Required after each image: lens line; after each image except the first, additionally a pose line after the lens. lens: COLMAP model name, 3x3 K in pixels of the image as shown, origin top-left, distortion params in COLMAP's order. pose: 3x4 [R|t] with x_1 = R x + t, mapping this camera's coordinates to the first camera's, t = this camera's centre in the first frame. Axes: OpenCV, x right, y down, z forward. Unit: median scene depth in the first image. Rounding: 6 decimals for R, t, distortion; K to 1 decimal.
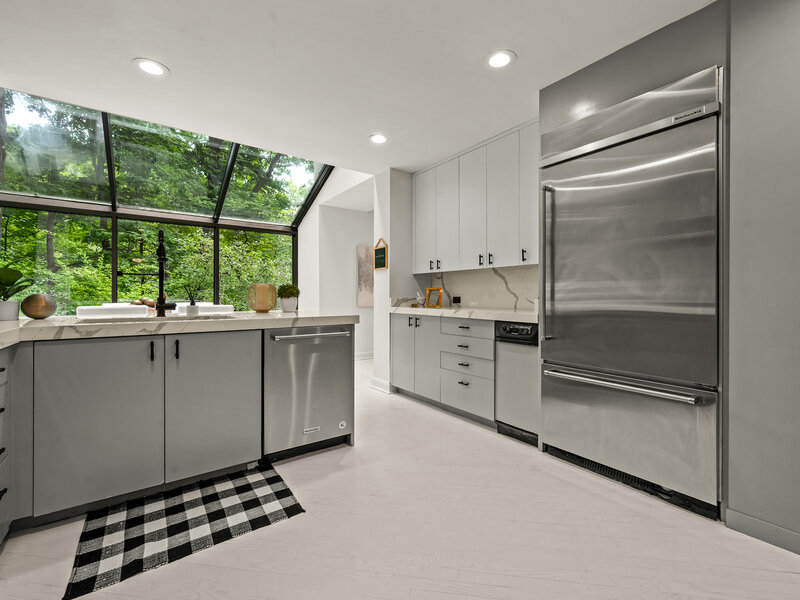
lens RADIAL K [[352.0, 0, 397.6], [0, 352.0, 296.9], [0, 0, 1]] dist [-0.004202, -0.000252]
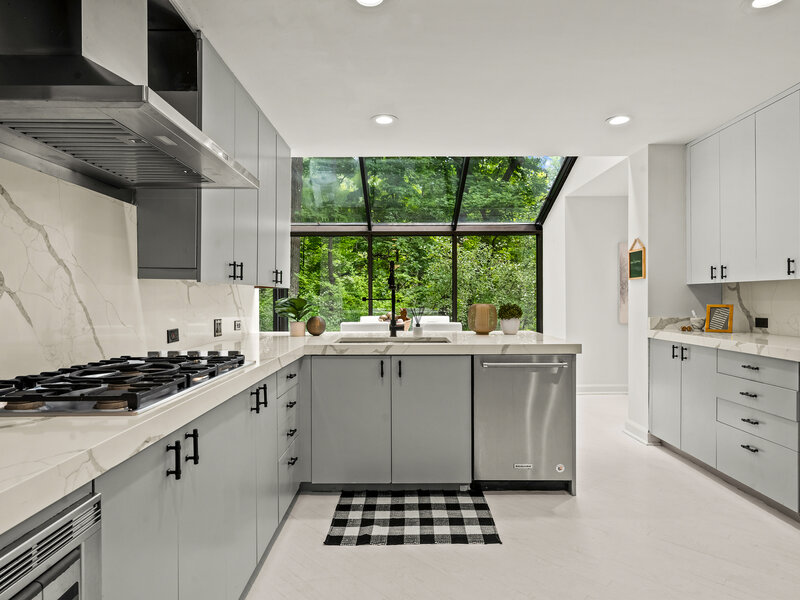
lens RADIAL K [[455.7, 0, 400.9], [0, 455.7, 300.4], [0, 0, 1]] dist [-0.003777, 0.000067]
pose [[0.805580, -0.000586, -0.592487, 0.152961], [0.003863, 0.999983, 0.004264, -0.047991], [0.592475, -0.005724, 0.805569, -0.115623]]
